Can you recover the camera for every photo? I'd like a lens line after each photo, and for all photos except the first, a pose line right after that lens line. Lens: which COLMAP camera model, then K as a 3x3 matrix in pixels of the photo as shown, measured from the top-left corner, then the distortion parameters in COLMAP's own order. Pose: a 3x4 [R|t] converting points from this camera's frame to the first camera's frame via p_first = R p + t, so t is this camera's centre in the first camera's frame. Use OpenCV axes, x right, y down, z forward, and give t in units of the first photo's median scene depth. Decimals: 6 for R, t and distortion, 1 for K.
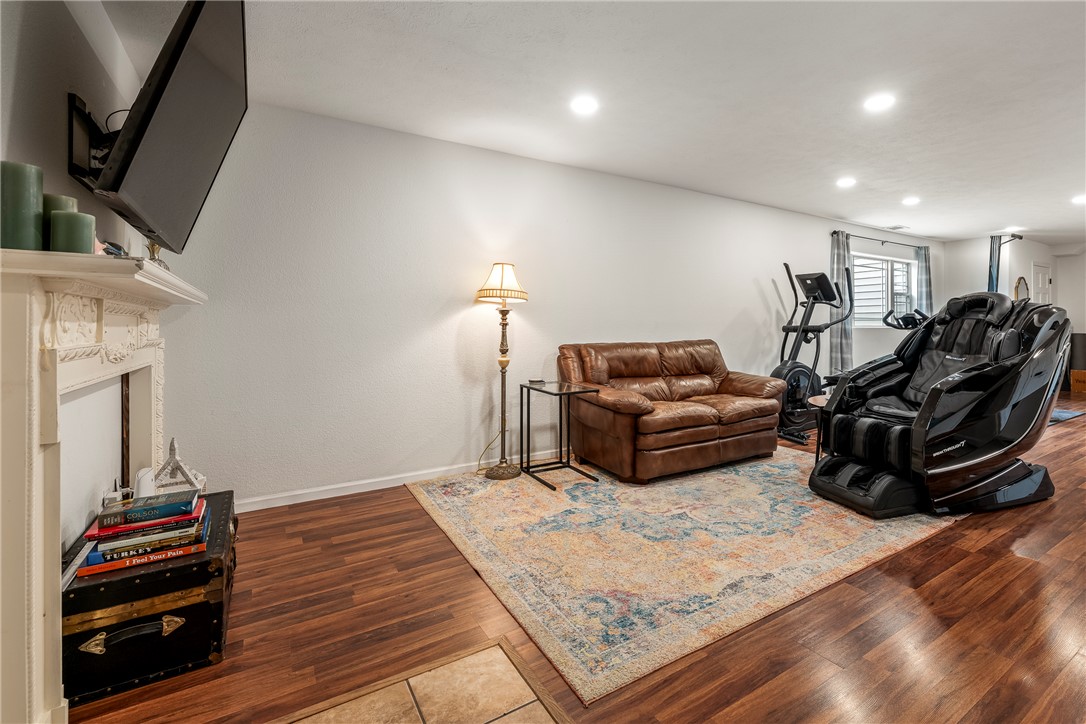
lens RADIAL K [[544.4, 0, 543.6], [0, 544.4, 321.0], [0, 0, 1]] dist [-0.001667, -0.000085]
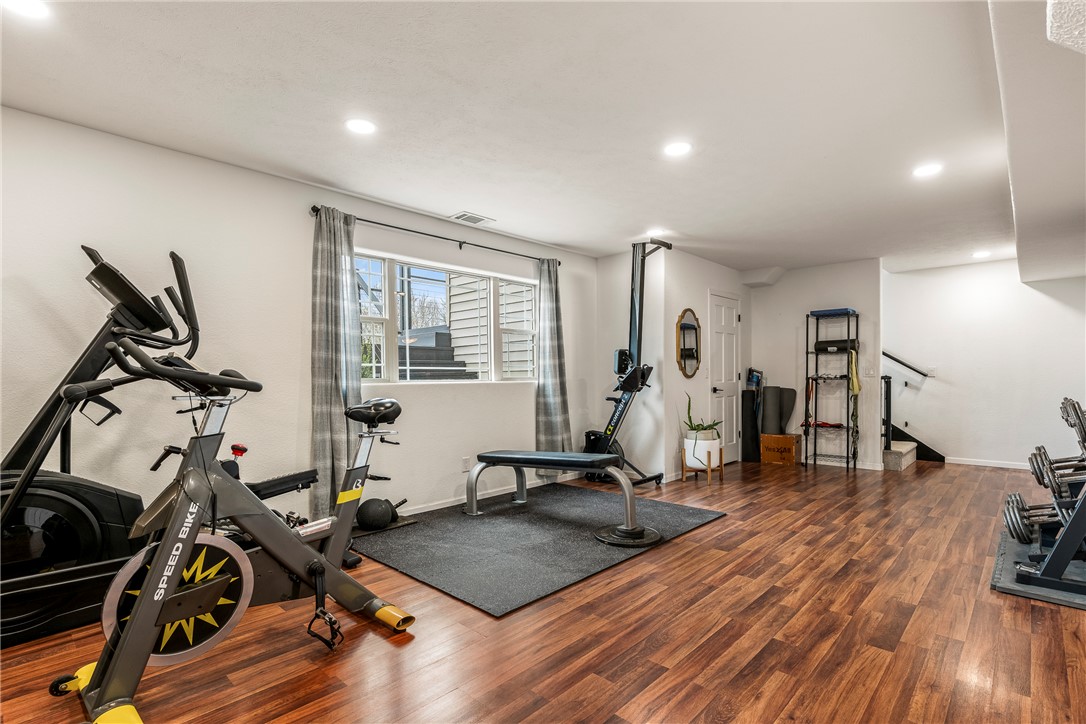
lens RADIAL K [[507.1, 0, 543.0], [0, 507.1, 362.0], [0, 0, 1]] dist [0.000364, -0.000102]
pose [[0.980742, 0.005914, 0.195221, 0.304548], [-0.004141, 0.999946, -0.009489, -0.003350], [-0.195266, 0.008498, 0.980713, 0.213961]]
